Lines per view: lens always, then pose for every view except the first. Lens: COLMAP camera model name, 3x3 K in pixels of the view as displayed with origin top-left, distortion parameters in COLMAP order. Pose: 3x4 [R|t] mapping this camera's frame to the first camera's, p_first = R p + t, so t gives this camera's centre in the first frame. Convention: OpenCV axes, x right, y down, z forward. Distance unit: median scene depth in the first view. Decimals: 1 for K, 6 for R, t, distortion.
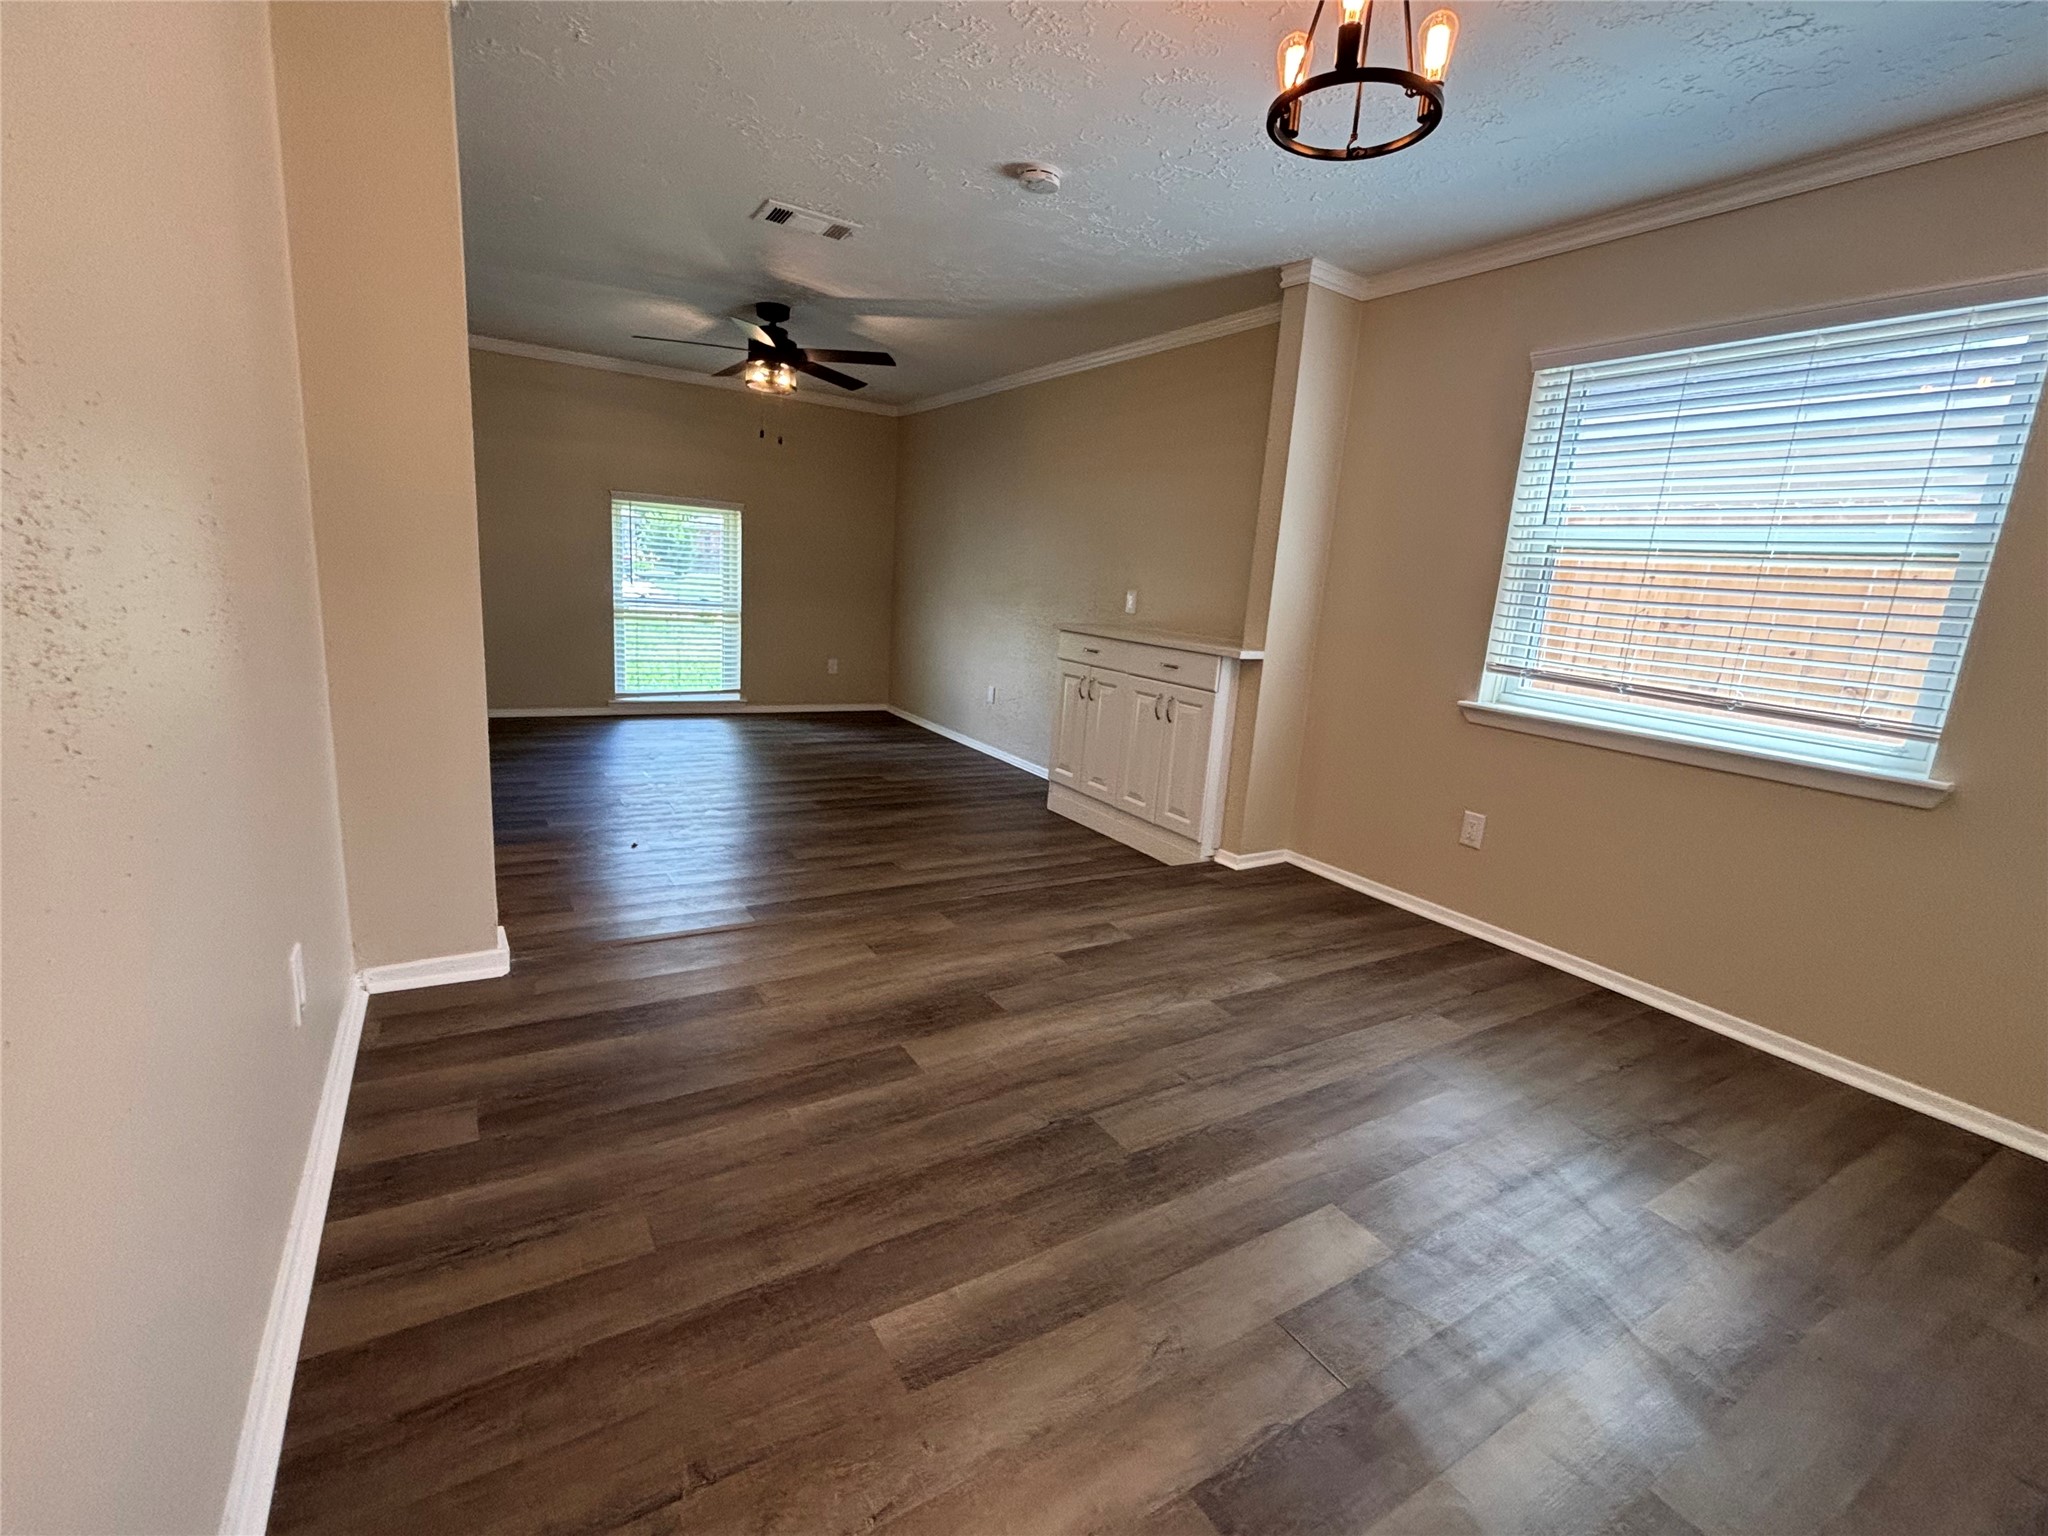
lens RADIAL K [[901.6, 0, 1019.8], [0, 901.6, 768.0], [0, 0, 1]] dist [0.003530, 0.000982]
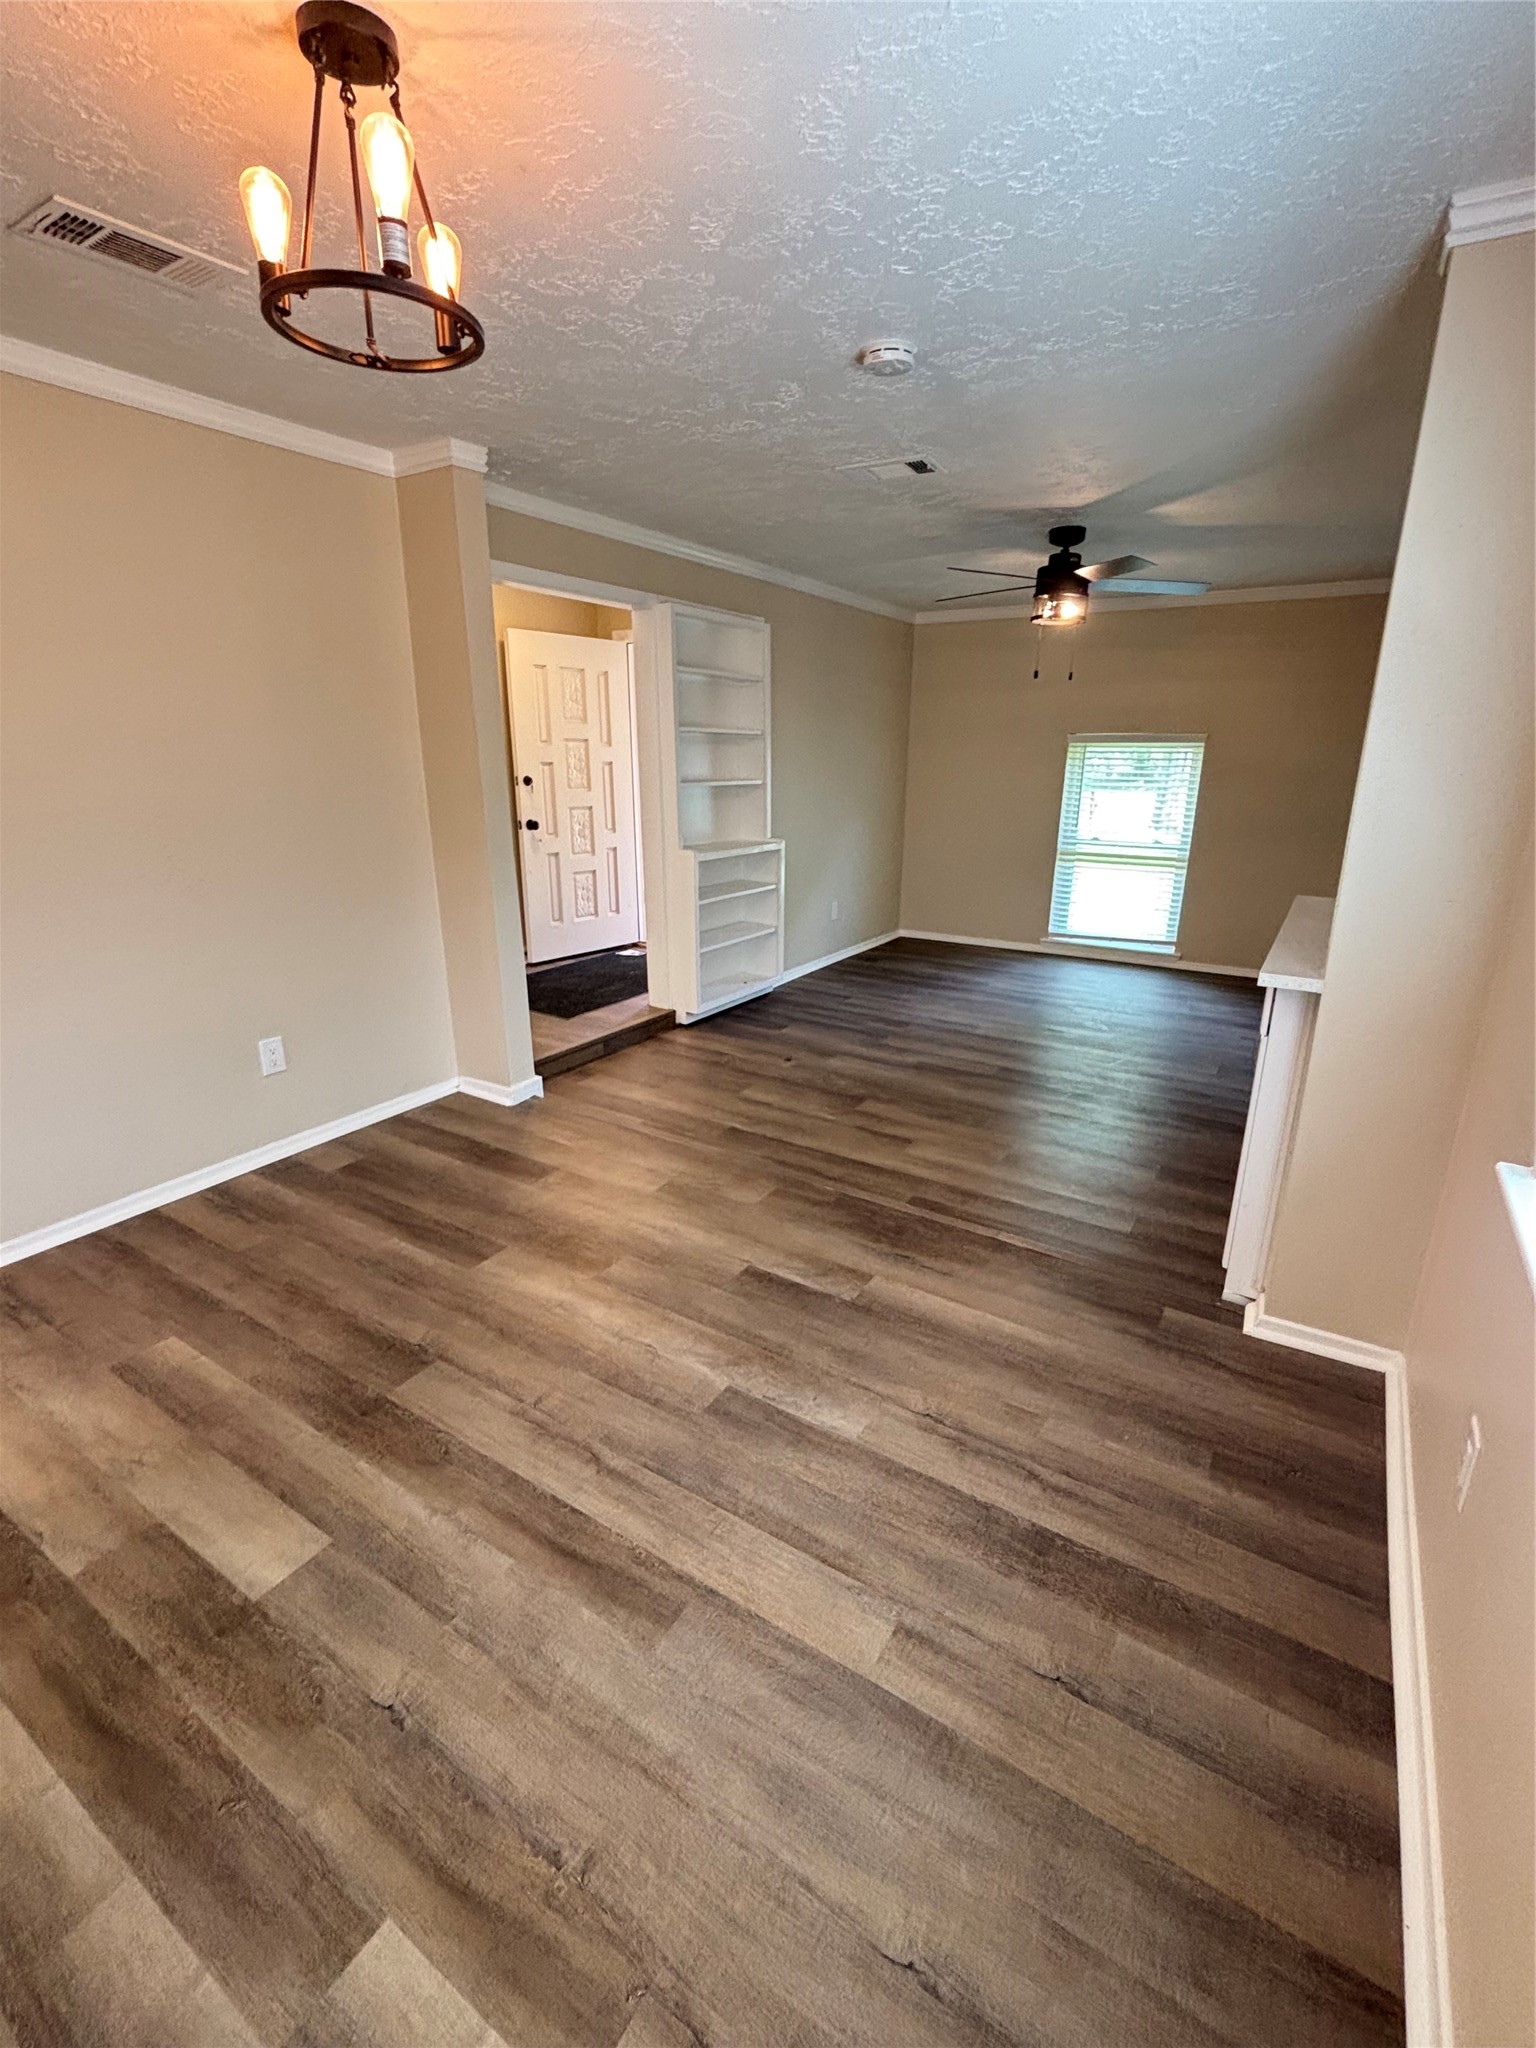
lens RADIAL K [[901.6, 0, 757.4], [0, 901.6, 1020.0], [0, 0, 1]] dist [0.003530, 0.000982]
pose [[0.440893, 0.194656, -0.876198, 0.806922], [-0.165505, 0.977092, 0.133790, -0.162276], [0.882169, 0.086028, 0.463009, 0.575488]]
